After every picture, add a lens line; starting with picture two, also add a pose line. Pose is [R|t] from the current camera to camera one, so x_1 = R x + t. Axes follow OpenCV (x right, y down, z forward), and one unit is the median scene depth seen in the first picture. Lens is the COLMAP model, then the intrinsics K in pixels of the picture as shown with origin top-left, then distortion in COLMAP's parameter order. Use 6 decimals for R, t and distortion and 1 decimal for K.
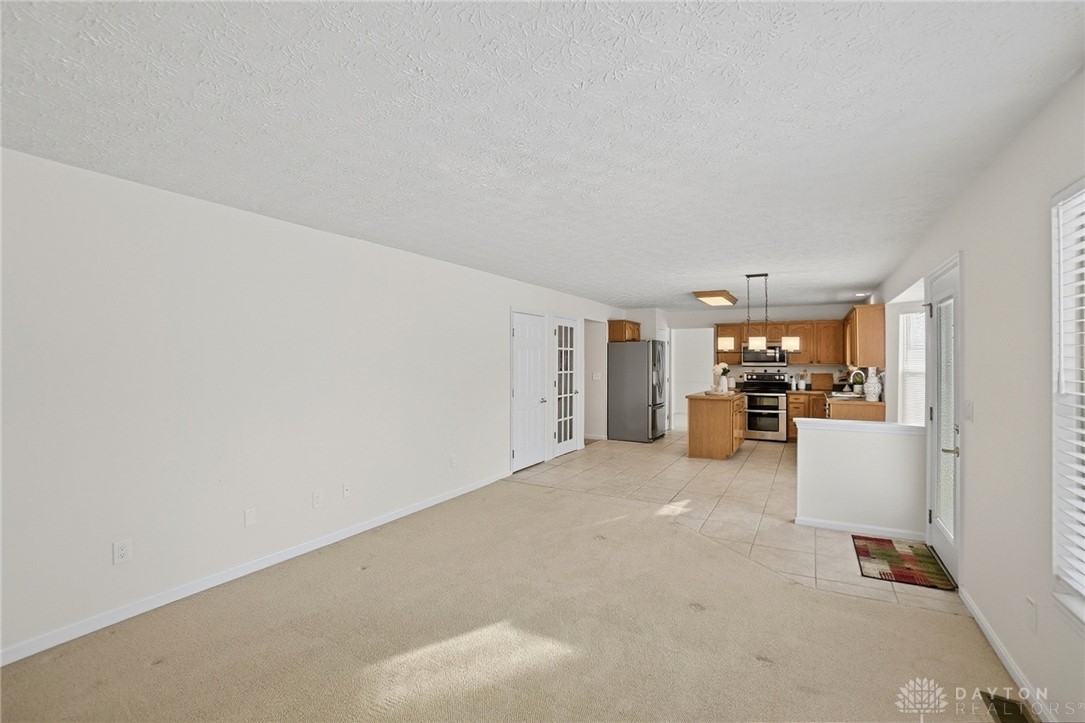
lens RADIAL K [[492.4, 0, 539.5], [0, 492.4, 353.7], [0, 0, 1]] dist [-0.001686, -0.000053]
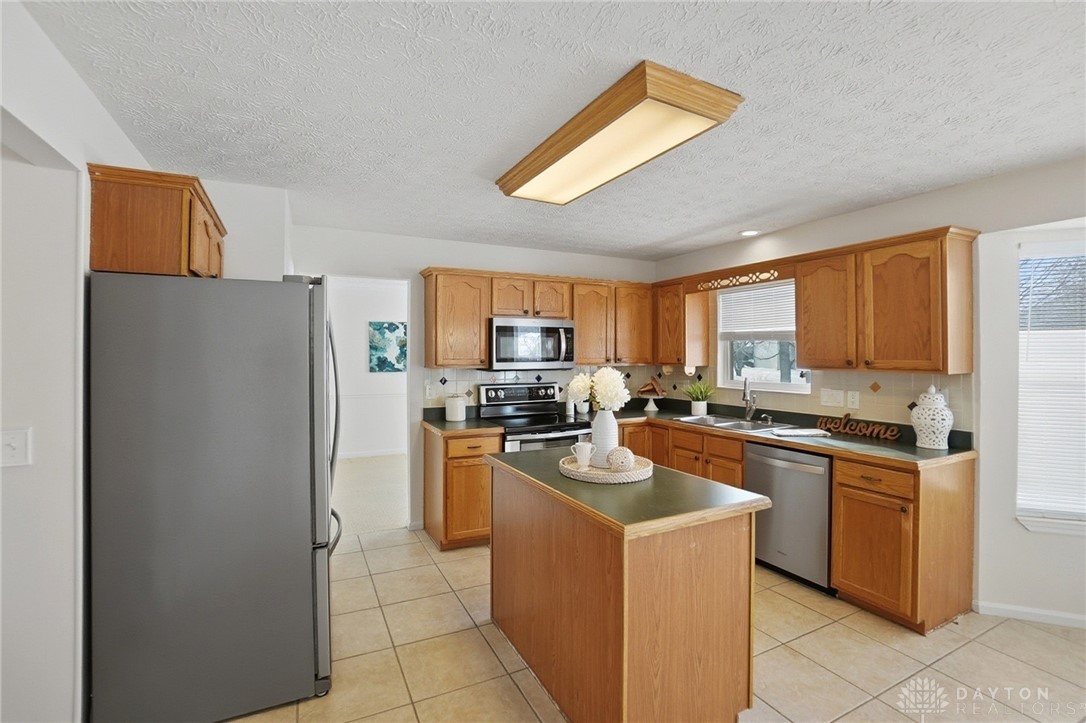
lens RADIAL K [[492.9, 0, 540.0], [0, 492.9, 353.7], [0, 0, 1]] dist [-0.001686, -0.000053]
pose [[0.571842, -0.006702, 0.820336, 0.083506], [-0.007835, 0.999876, 0.013631, 0.003639], [-0.820326, -0.014222, 0.571719, 0.747018]]
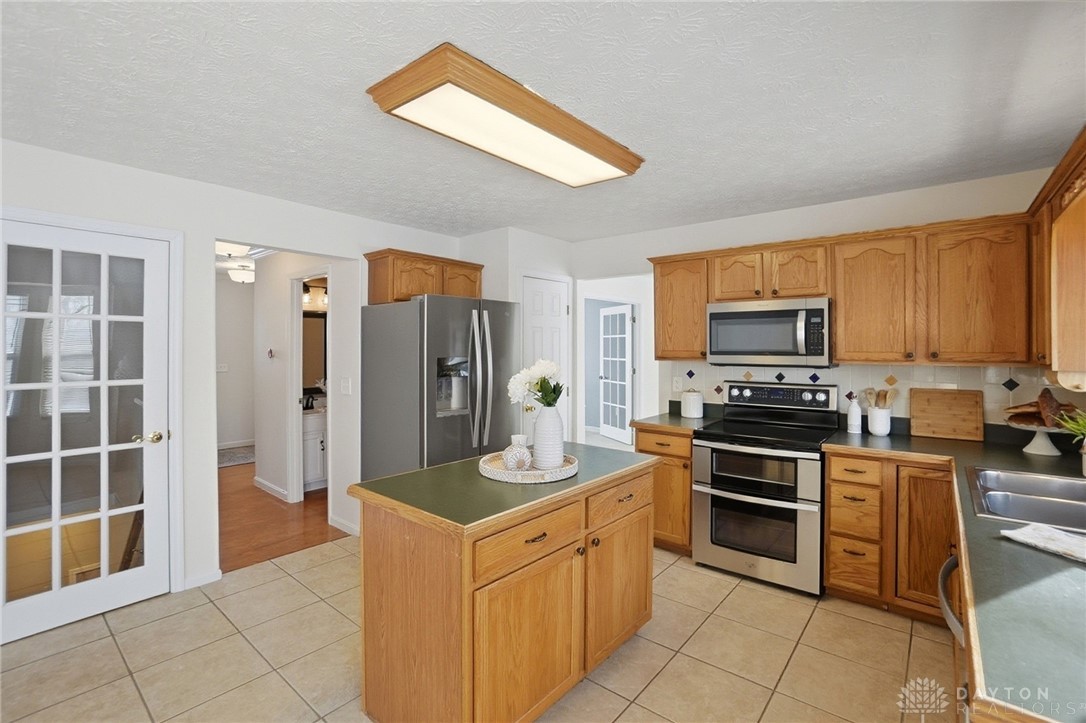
lens RADIAL K [[489.4, 0, 541.2], [0, 489.4, 344.5], [0, 0, 1]] dist [-0.002082, -0.000038]
pose [[0.983682, -0.002511, -0.179900, 0.366870], [0.004013, 0.999960, 0.007990, 0.006216], [0.179873, -0.008582, 0.983652, 0.630429]]
